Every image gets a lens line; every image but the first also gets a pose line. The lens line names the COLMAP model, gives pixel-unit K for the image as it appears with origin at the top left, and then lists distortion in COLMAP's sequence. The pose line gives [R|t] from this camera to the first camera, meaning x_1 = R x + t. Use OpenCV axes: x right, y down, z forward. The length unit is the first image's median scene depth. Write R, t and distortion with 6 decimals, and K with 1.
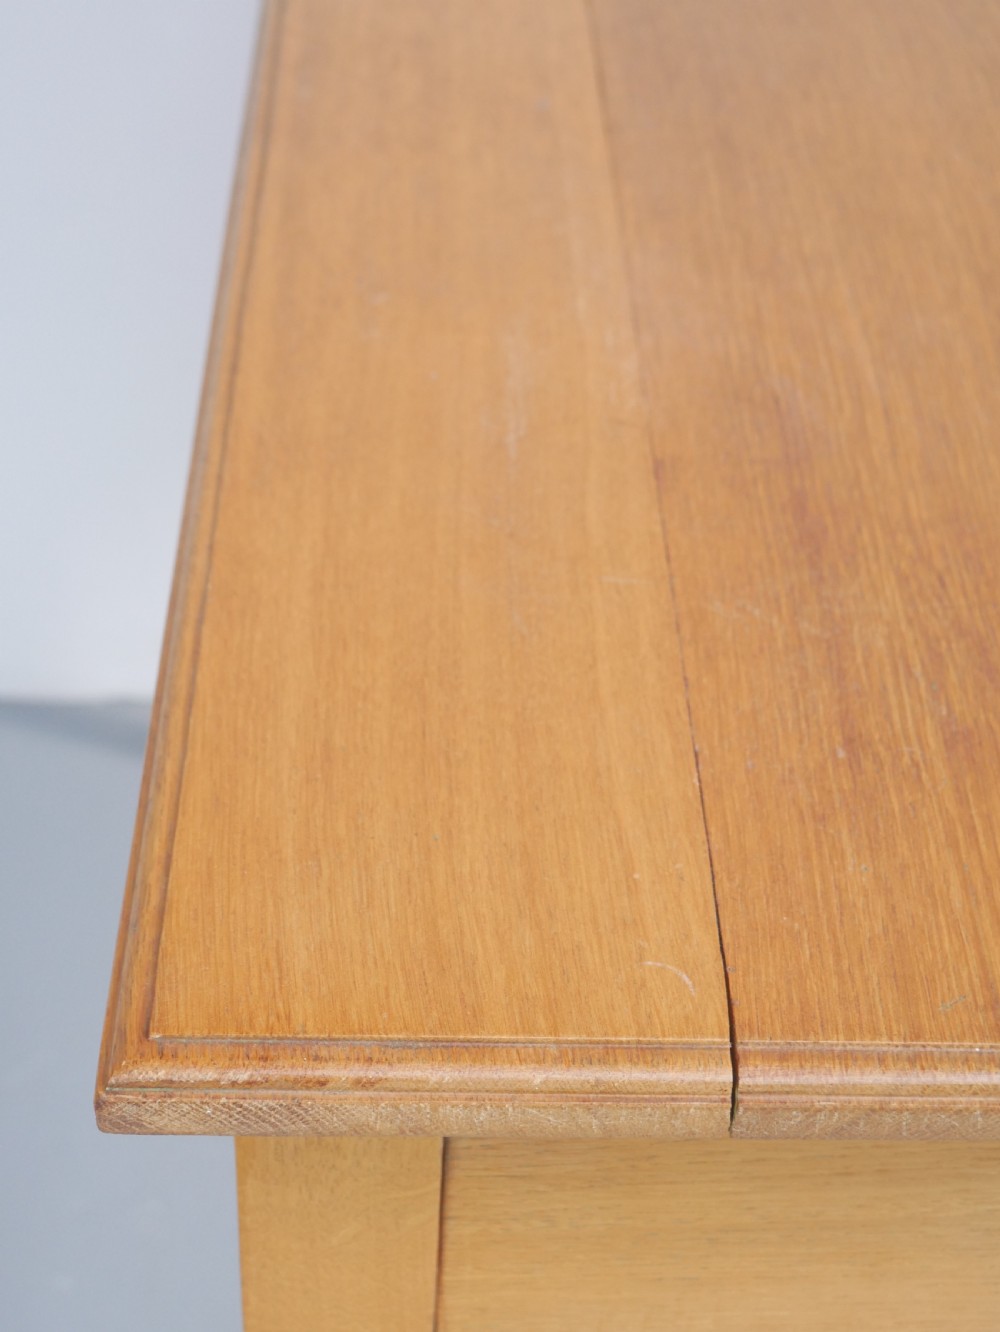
lens RADIAL K [[2305.5, 0, 518.9], [0, 2305.5, 810.5], [0, 0, 1]] dist [-0.020601, 0.112655]
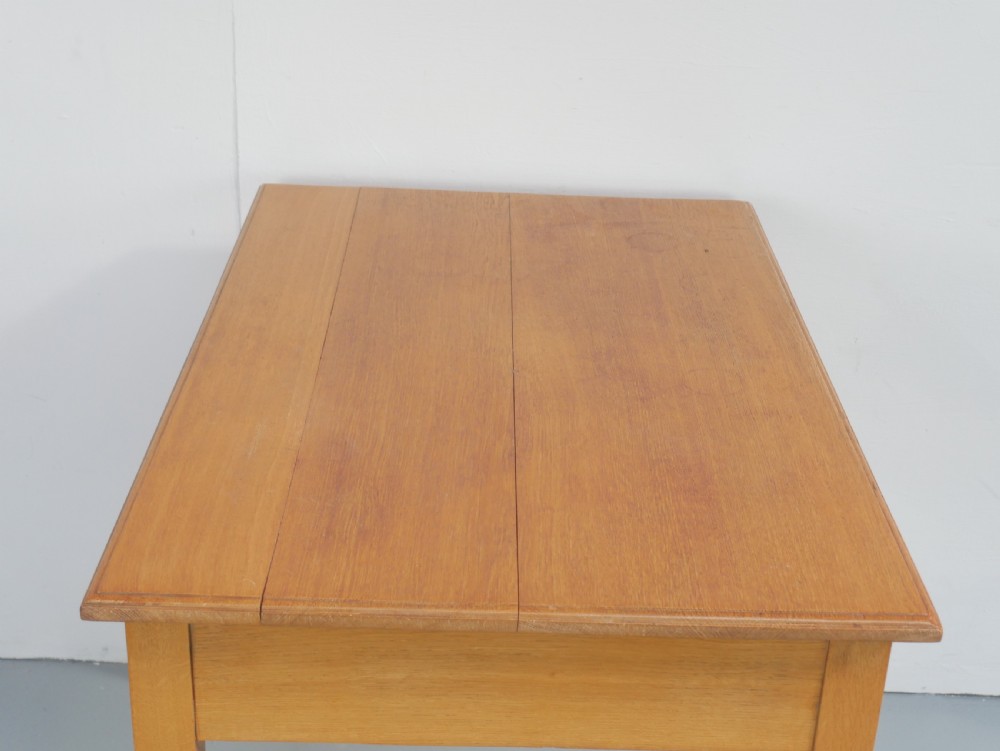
lens RADIAL K [[1730.8, 0, 500.0], [0, 1730.8, 375.5], [0, 0, 1]] dist [-0.020601, 0.112655]
pose [[0.999519, -0.002389, -0.030927, 0.488644], [-0.006771, 0.956181, -0.292698, 0.497475], [0.030271, 0.292766, 0.955705, -1.462369]]
